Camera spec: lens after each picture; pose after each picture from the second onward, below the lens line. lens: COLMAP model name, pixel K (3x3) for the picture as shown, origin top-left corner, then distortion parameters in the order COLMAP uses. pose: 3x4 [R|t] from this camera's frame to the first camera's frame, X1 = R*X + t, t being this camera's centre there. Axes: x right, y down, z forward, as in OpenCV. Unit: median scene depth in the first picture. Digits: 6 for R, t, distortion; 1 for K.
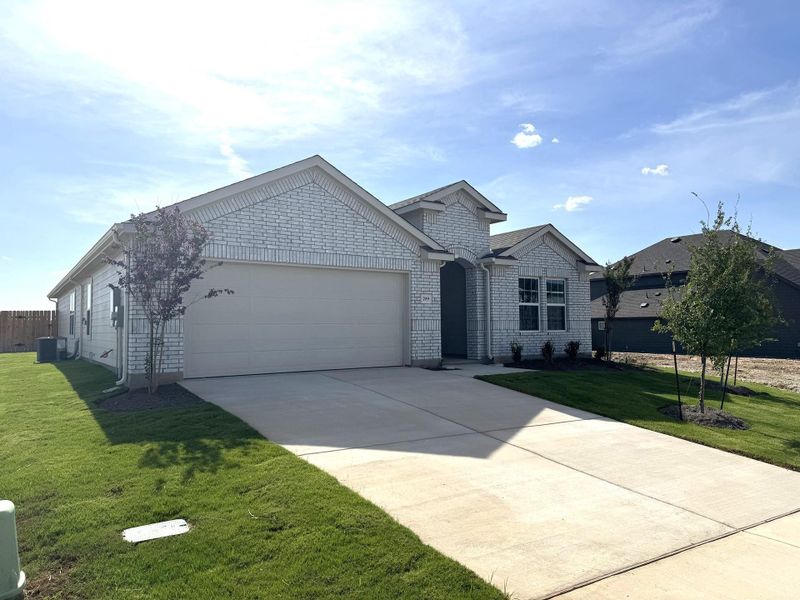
lens RADIAL K [[564.6, 0, 401.0], [0, 564.6, 302.1], [0, 0, 1]] dist [-0.007622, -0.014875]
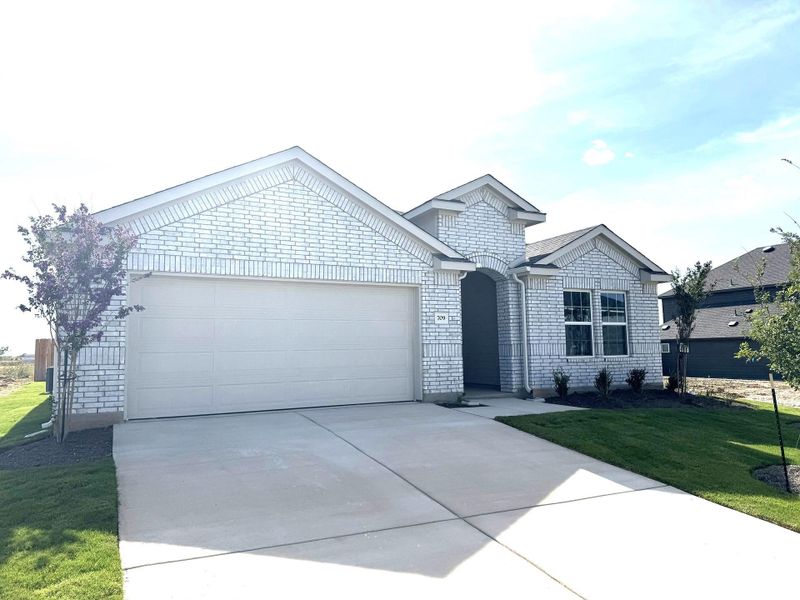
lens RADIAL K [[564.6, 0, 398.1], [0, 564.6, 295.6], [0, 0, 1]] dist [-0.007622, -0.014875]
pose [[0.991150, -0.021535, -0.130986, 0.087786], [0.014490, 0.998408, -0.054502, 0.004946], [0.131952, 0.052122, 0.989885, 0.181017]]
